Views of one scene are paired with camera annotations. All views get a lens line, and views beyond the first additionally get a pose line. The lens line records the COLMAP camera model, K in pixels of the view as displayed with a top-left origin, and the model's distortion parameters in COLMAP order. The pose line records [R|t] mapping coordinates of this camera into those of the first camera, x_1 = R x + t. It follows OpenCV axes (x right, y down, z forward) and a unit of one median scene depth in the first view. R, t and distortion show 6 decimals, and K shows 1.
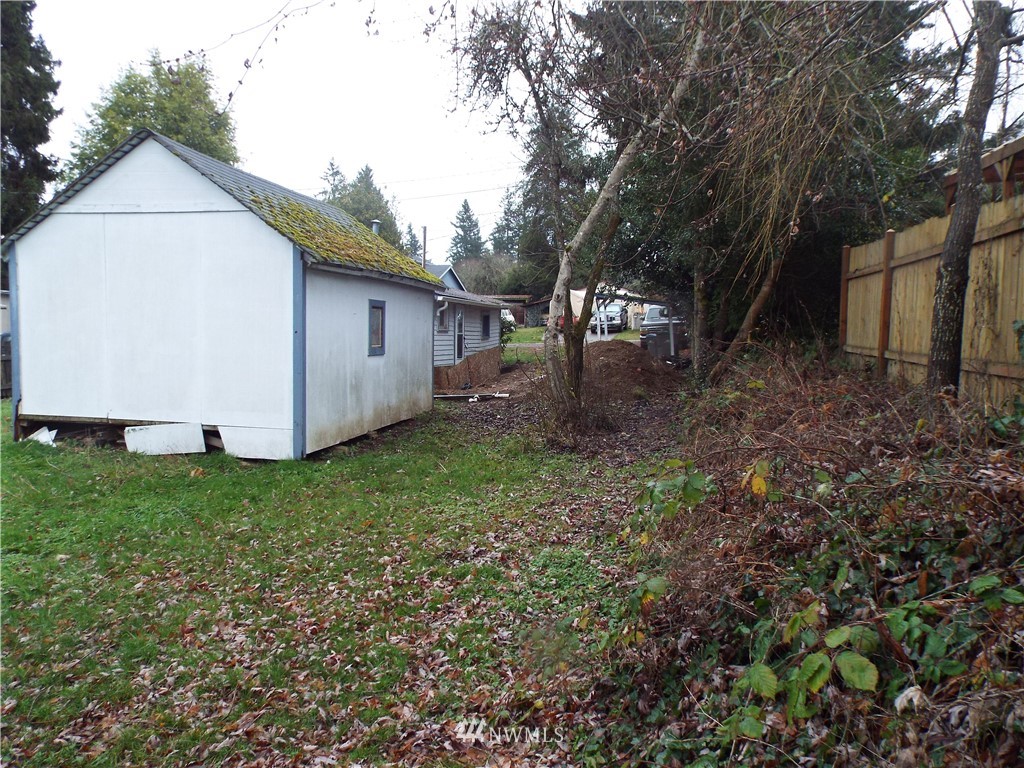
lens RADIAL K [[770.6, 0, 512.0], [0, 770.6, 384.0], [0, 0, 1]] dist [-0.000622, -0.000233]
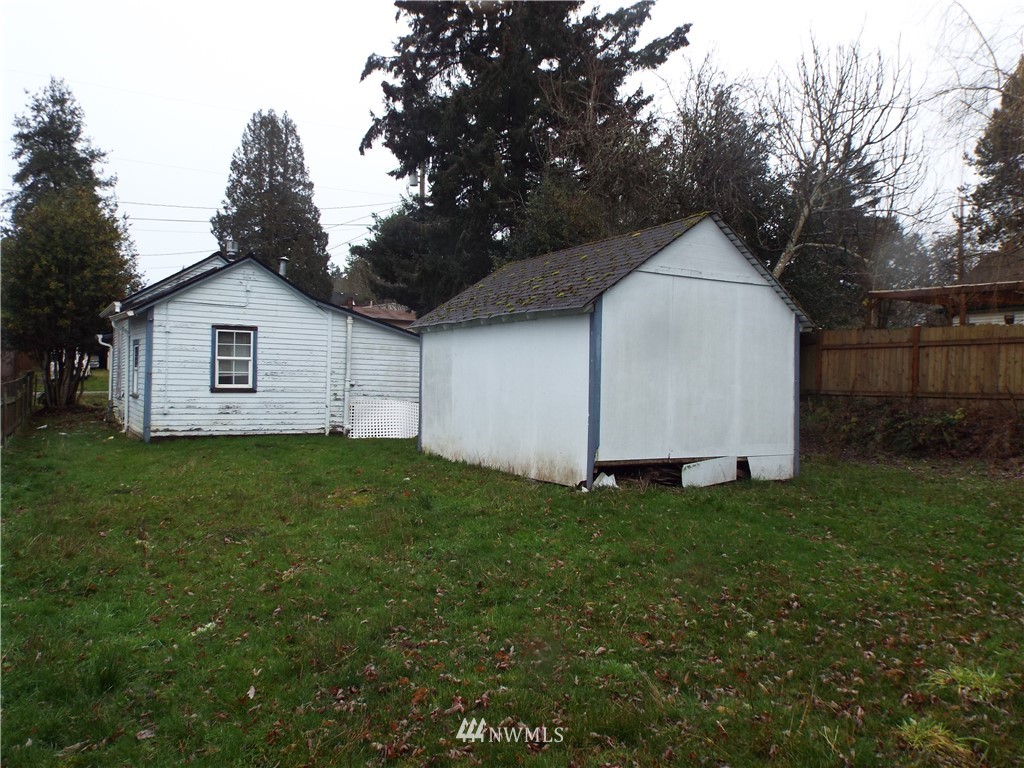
lens RADIAL K [[777.2, 0, 520.5], [0, 777.2, 384.4], [0, 0, 1]] dist [0.001179, 0.007338]
pose [[0.731762, -0.000343, 0.681560, -0.156402], [0.038934, 0.998388, -0.041299, -0.002712], [-0.680447, 0.056757, 0.730596, 0.032947]]
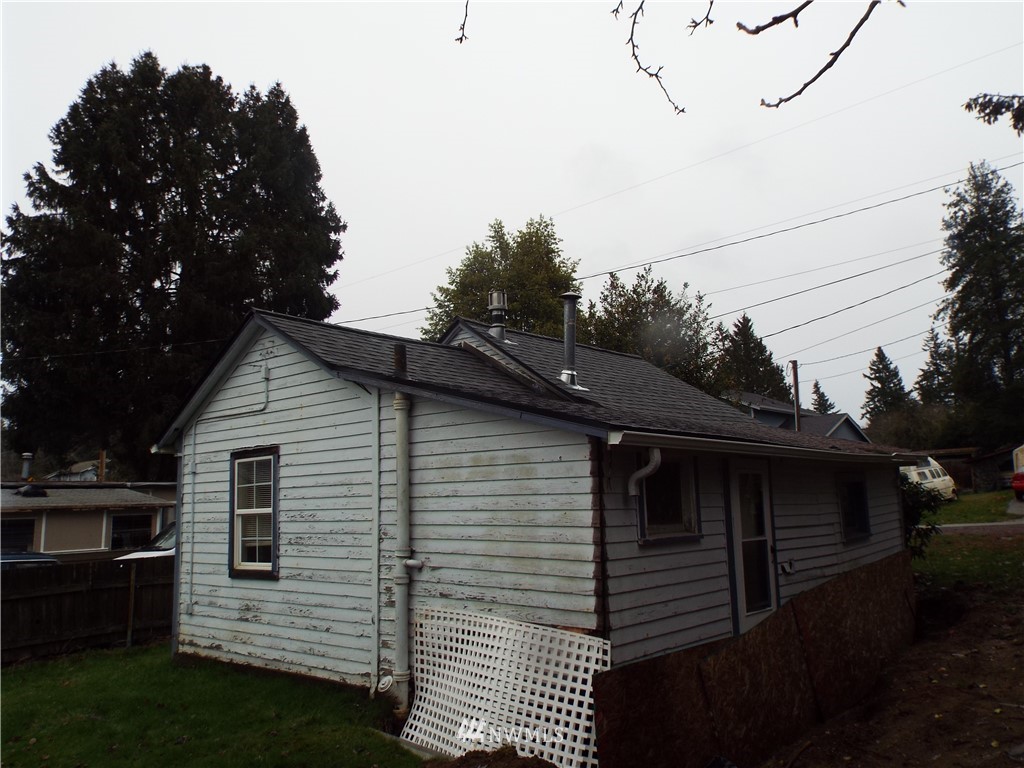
lens RADIAL K [[778.4, 0, 521.2], [0, 778.4, 386.3], [0, 0, 1]] dist [0.007611, 0.007789]
pose [[0.872648, -0.111694, -0.475405, 0.004559], [0.006287, 0.975982, -0.217762, -0.013701], [0.488310, 0.187041, 0.852390, 0.151348]]
